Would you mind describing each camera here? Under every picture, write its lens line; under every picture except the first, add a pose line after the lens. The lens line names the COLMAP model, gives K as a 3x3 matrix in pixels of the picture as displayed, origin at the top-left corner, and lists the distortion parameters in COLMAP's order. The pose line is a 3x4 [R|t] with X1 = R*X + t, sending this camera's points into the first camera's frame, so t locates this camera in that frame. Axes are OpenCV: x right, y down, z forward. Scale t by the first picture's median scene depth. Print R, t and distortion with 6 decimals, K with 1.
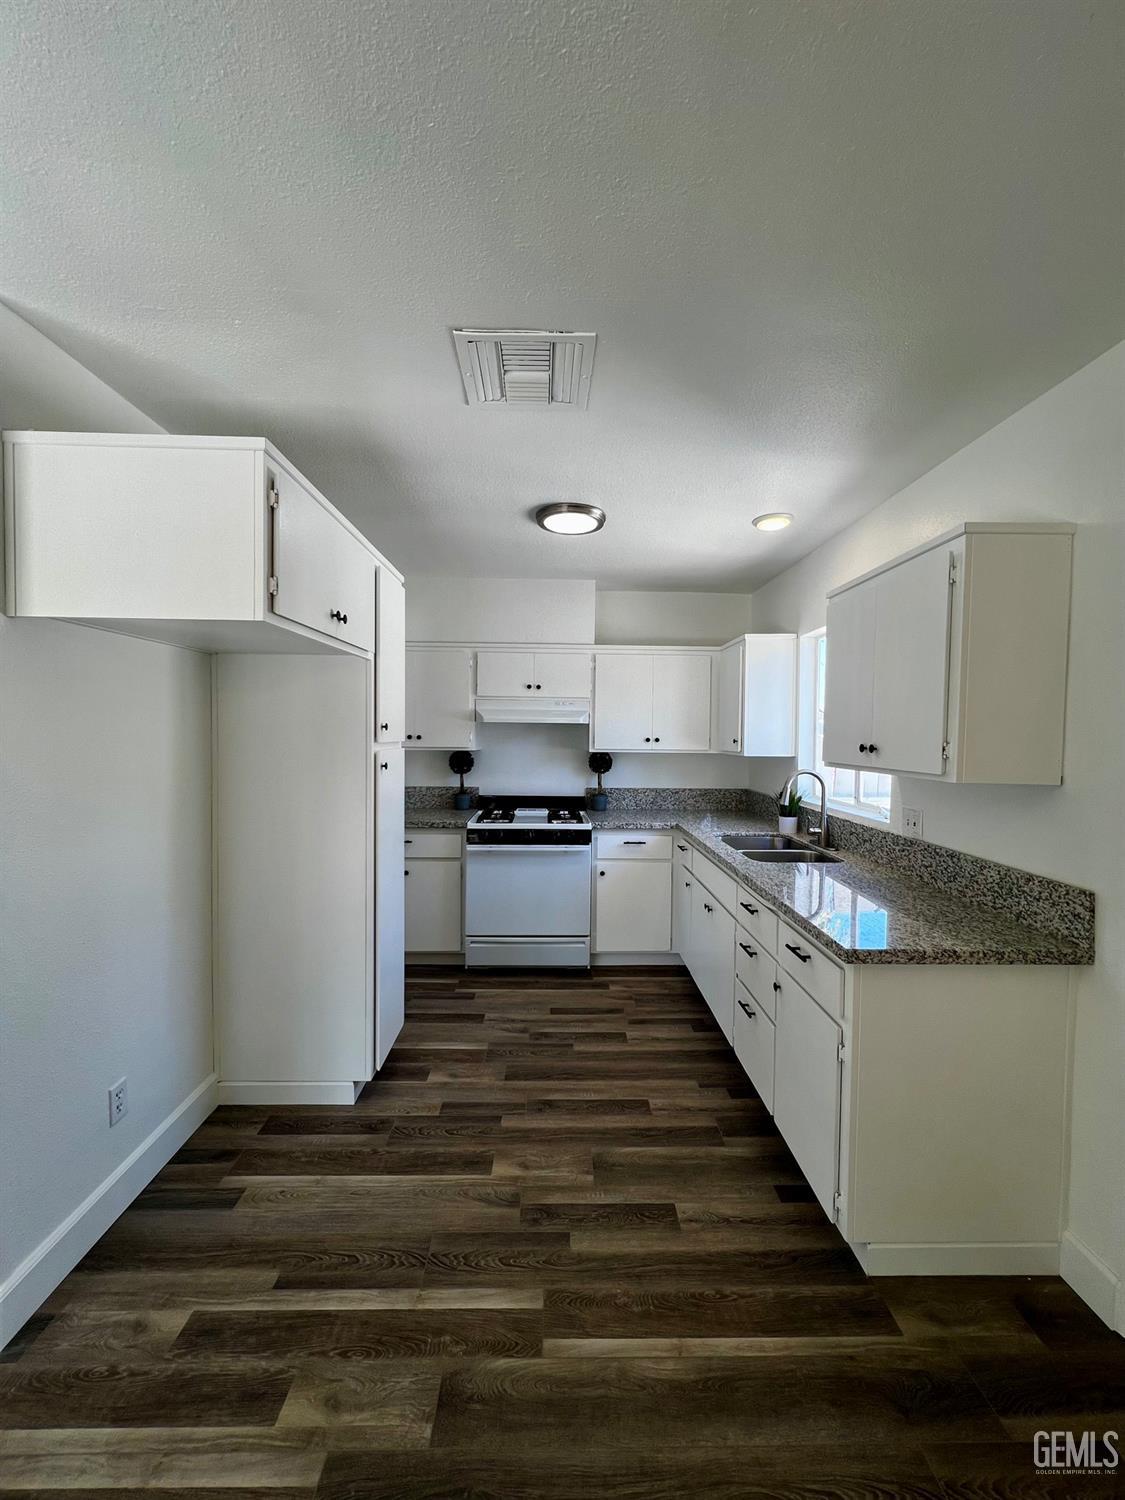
lens RADIAL K [[599.4, 0, 573.5], [0, 599.4, 747.0], [0, 0, 1]] dist [-0.002851, 0.000167]
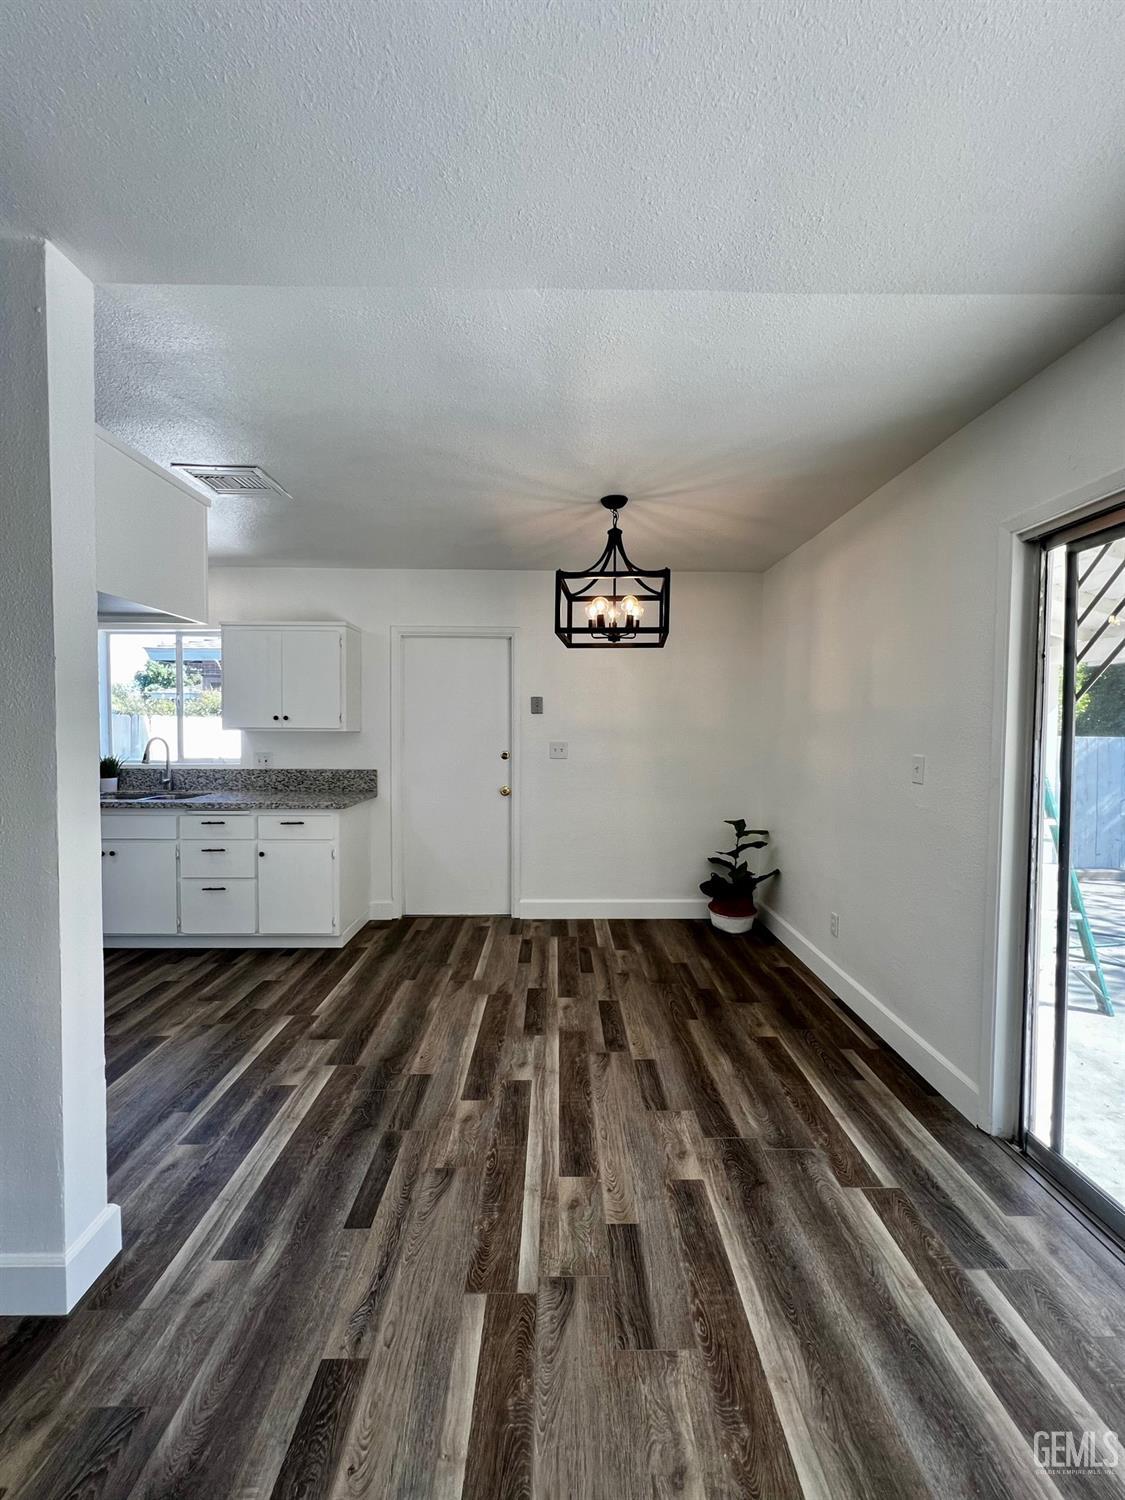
lens RADIAL K [[599.4, 0, 563.4], [0, 599.4, 739.1], [0, 0, 1]] dist [-0.002851, 0.000167]
pose [[0.012409, -0.035270, 0.999301, -1.574315], [0.020345, 0.999180, 0.035013, 0.022298], [-0.999716, 0.019896, 0.013117, 0.098302]]
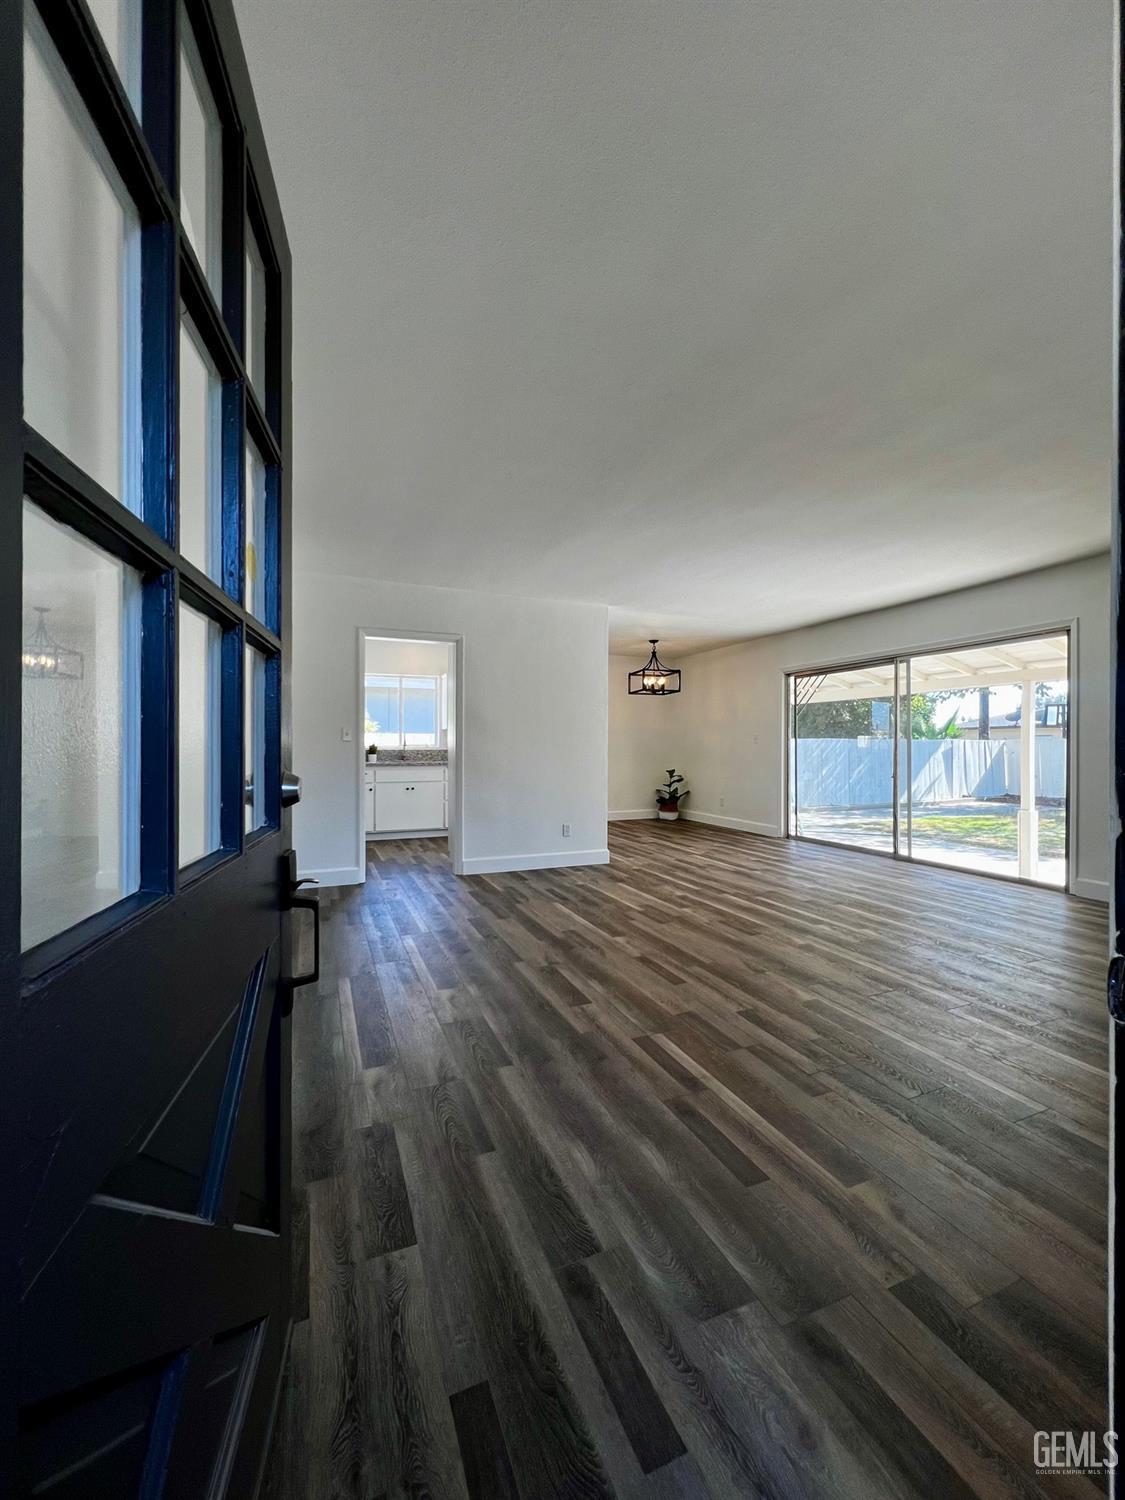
lens RADIAL K [[599.4, 0, 566.9], [0, 599.4, 749.5], [0, 0, 1]] dist [-0.002851, 0.000167]
pose [[-0.361596, -0.018966, 0.932142, -3.713257], [0.019520, 0.999420, 0.027906, 0.087201], [-0.932130, 0.028286, -0.361016, 2.114293]]
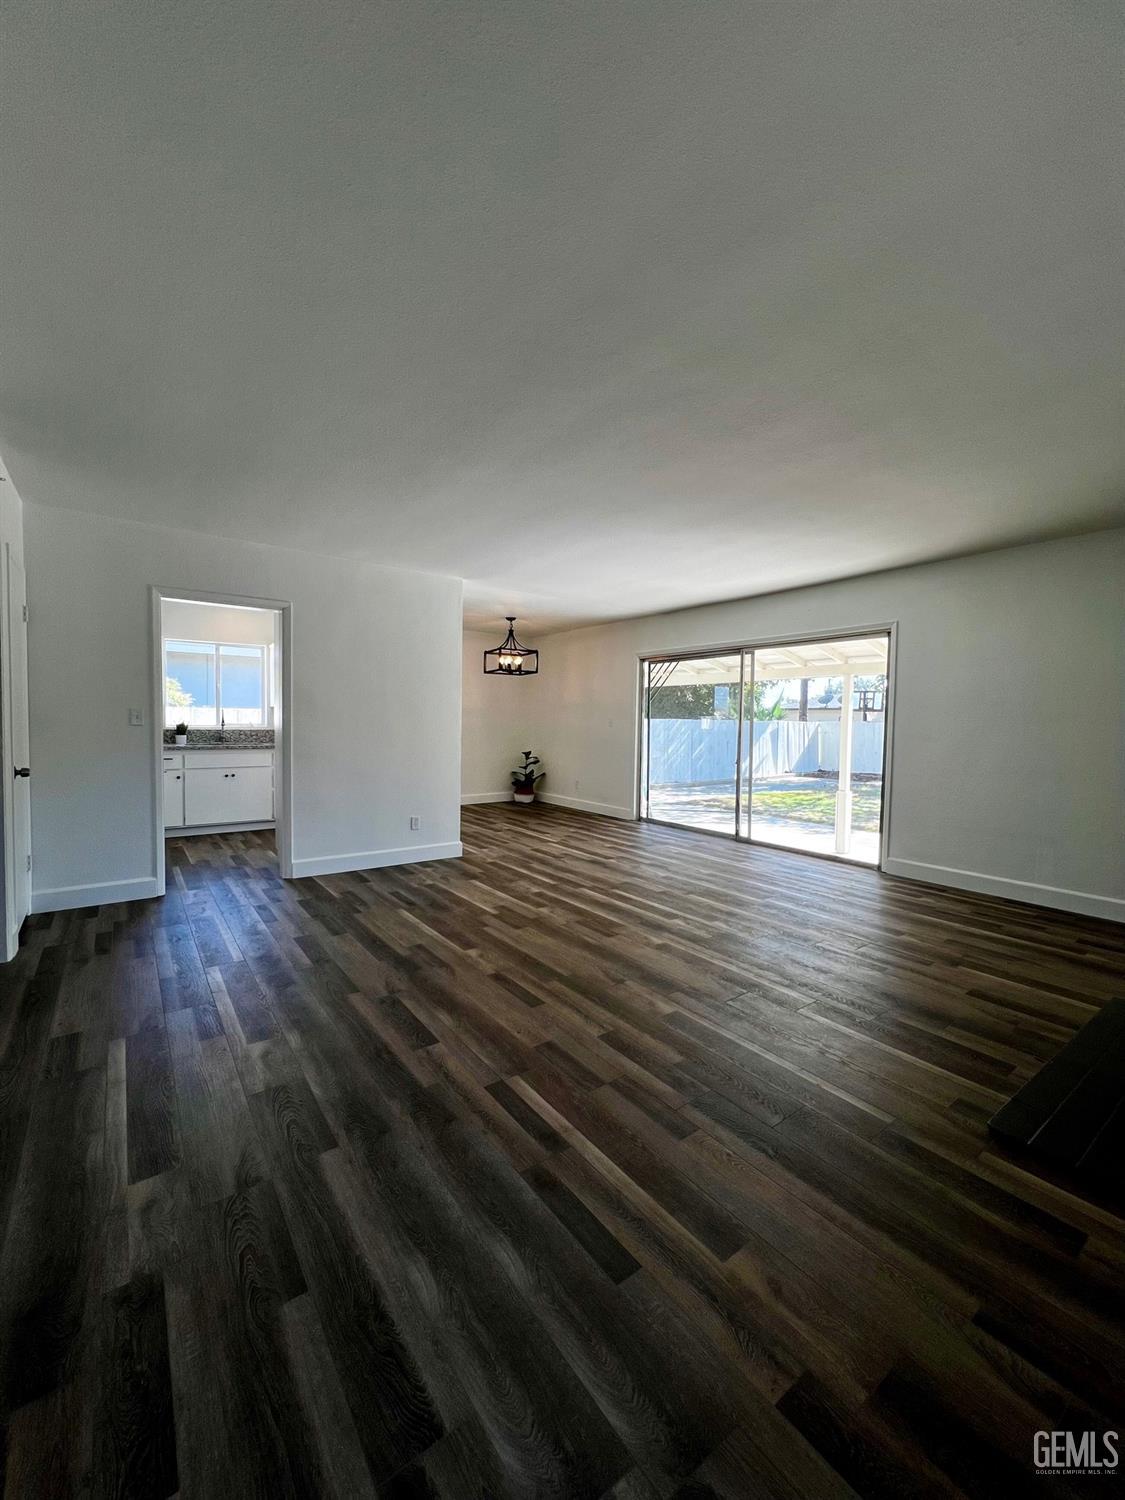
lens RADIAL K [[599.4, 0, 568.5], [0, 599.4, 750.7], [0, 0, 1]] dist [-0.002851, 0.000167]
pose [[-0.575133, -0.063671, 0.815578, -3.549670], [-0.000746, 0.997007, 0.077309, 0.027439], [-0.818060, 0.043855, -0.573459, 2.028784]]
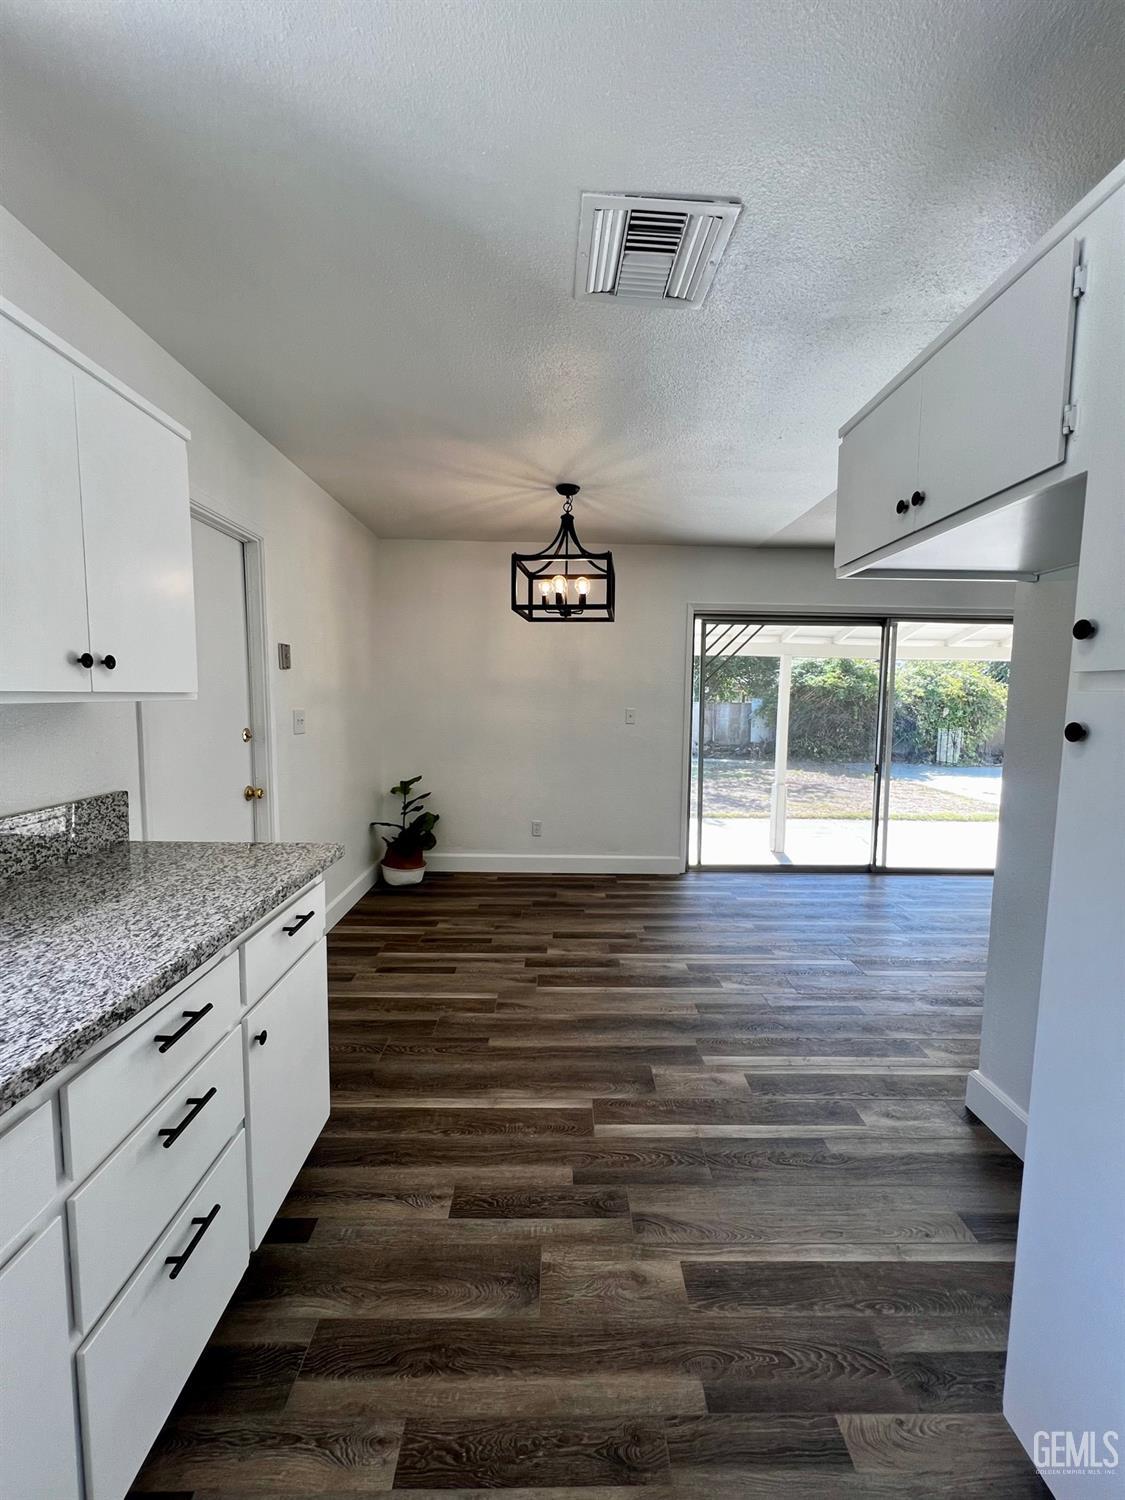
lens RADIAL K [[599.4, 0, 573.0], [0, 599.4, 737.7], [0, 0, 1]] dist [-0.002851, 0.000167]
pose [[-0.999535, -0.030265, 0.003608, 0.011874], [-0.029761, 0.994670, 0.098719, 0.004874], [-0.006576, 0.098566, -0.995109, 1.820284]]
